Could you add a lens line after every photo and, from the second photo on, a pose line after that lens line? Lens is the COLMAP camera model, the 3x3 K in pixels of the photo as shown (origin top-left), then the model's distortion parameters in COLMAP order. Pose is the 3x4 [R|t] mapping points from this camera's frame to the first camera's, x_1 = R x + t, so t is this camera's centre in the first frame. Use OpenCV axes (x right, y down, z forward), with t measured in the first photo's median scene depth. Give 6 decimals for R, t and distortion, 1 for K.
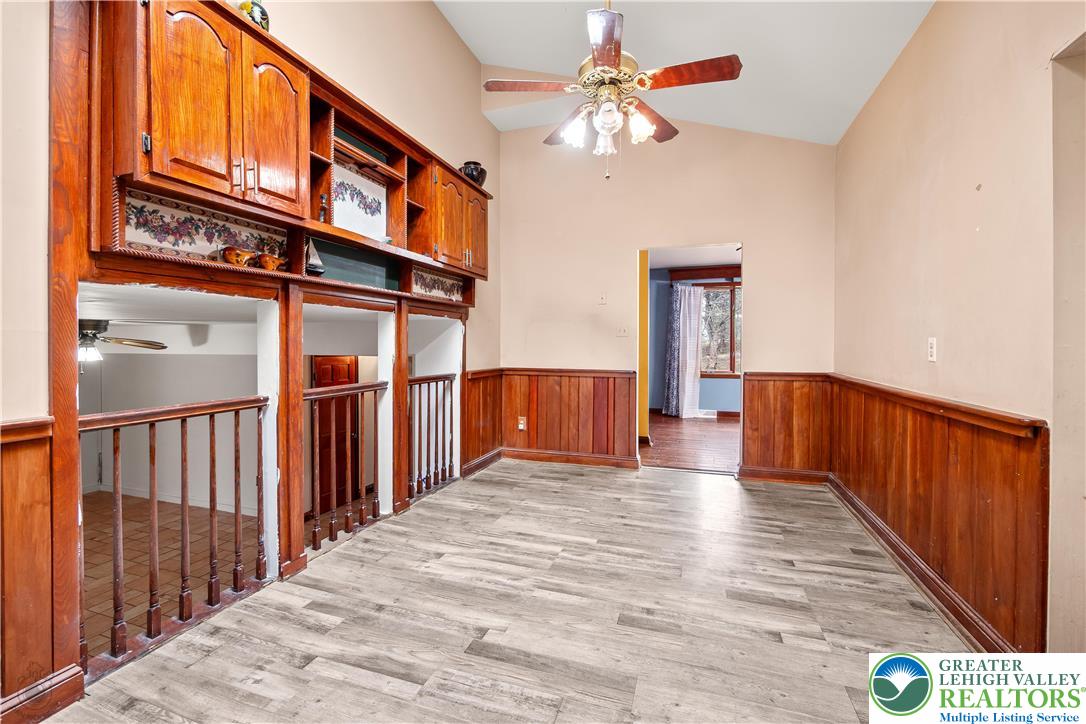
lens RADIAL K [[461.5, 0, 553.7], [0, 461.5, 343.4], [0, 0, 1]] dist [-0.008546, -0.000152]
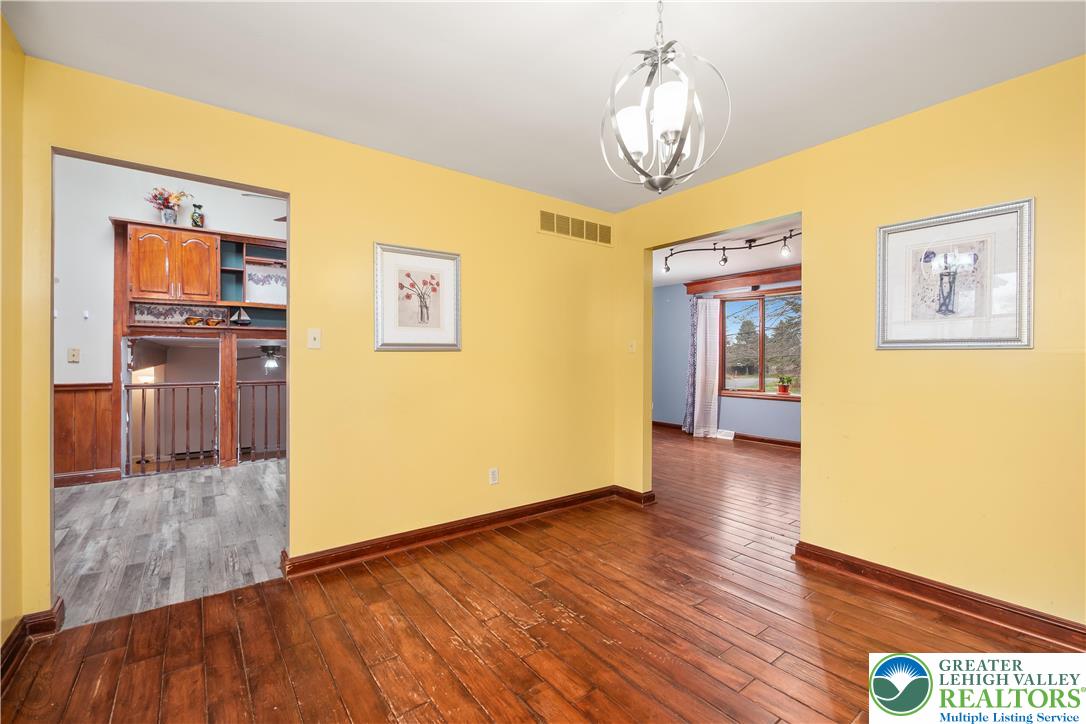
lens RADIAL K [[461.5, 0, 540.9], [0, 461.5, 359.1], [0, 0, 1]] dist [-0.008546, -0.000152]
pose [[0.812118, -0.004314, -0.583477, 0.948151], [0.001713, 0.999986, -0.005008, 0.009025], [0.583490, 0.003068, 0.812114, 0.059384]]
